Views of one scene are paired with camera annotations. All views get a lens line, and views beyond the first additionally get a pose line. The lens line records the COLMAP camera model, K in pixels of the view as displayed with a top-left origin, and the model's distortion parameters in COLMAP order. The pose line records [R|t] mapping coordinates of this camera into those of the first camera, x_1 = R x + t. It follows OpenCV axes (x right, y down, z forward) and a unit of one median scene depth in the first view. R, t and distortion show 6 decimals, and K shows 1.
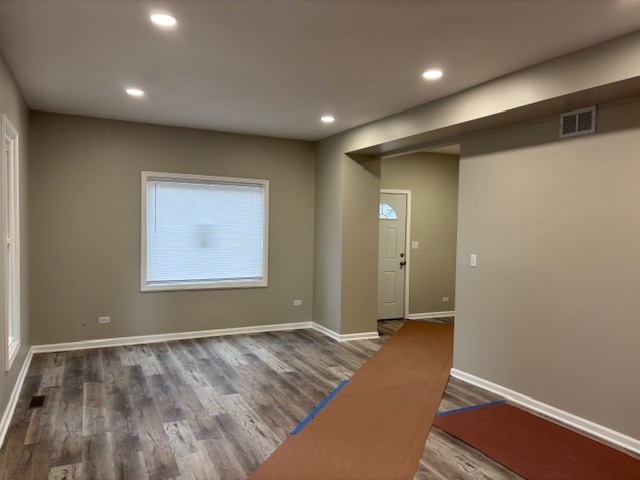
lens RADIAL K [[486.4, 0, 320.0], [0, 486.4, 240.0], [0, 0, 1]] dist [0.070979, -0.079668]
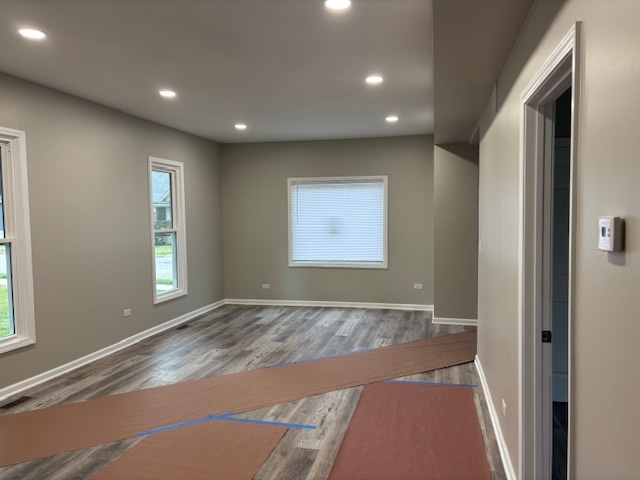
lens RADIAL K [[486.4, 0, 320.0], [0, 486.4, 240.0], [0, 0, 1]] dist [0.070979, -0.079668]
pose [[0.767482, 0.003783, -0.641059, 0.703541], [0.010003, 0.999790, 0.017875, 0.008347], [0.640992, -0.020131, 0.767283, 0.037572]]
